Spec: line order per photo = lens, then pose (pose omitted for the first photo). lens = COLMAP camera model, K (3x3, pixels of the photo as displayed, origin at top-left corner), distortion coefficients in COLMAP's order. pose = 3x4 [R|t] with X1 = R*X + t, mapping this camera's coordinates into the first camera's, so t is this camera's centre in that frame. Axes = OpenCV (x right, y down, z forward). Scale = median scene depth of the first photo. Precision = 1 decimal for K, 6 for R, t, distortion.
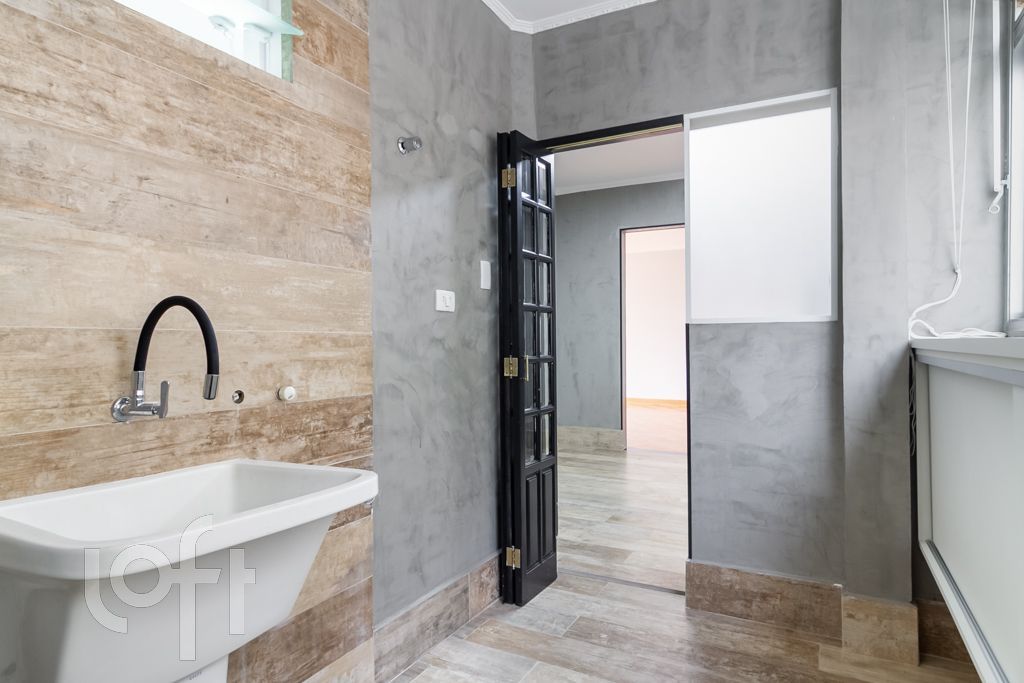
lens RADIAL K [[581.8, 0, 512.0], [0, 581.8, 341.5], [0, 0, 1]] dist [-0.025560, 0.000019]
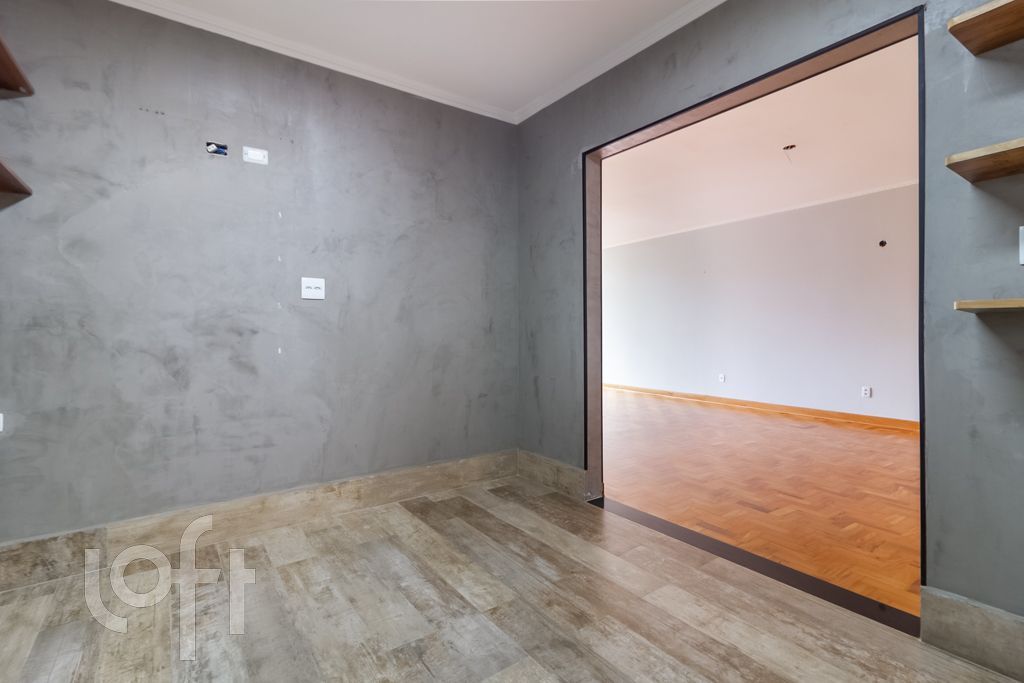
lens RADIAL K [[474.7, 0, 513.5], [0, 474.7, 331.4], [0, 0, 1]] dist [0.001790, 0.000233]
pose [[0.901828, -0.000316, -0.432094, 0.525119], [0.001553, 0.999996, 0.002510, -0.000250], [0.432092, -0.002934, 0.901825, 0.768926]]
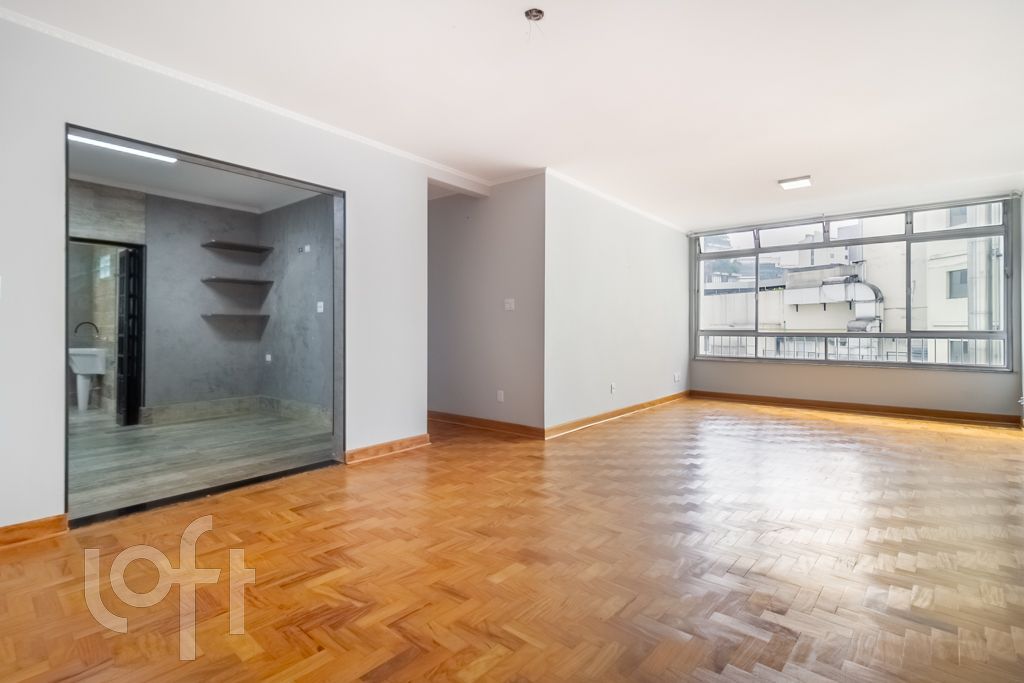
lens RADIAL K [[485.8, 0, 519.8], [0, 485.8, 328.5], [0, 0, 1]] dist [0.003070, 0.000111]
pose [[-0.176280, 0.001332, -0.984339, 1.269420], [-0.001469, 0.999998, 0.001616, -0.003624], [0.984339, 0.001731, -0.176277, 2.125088]]
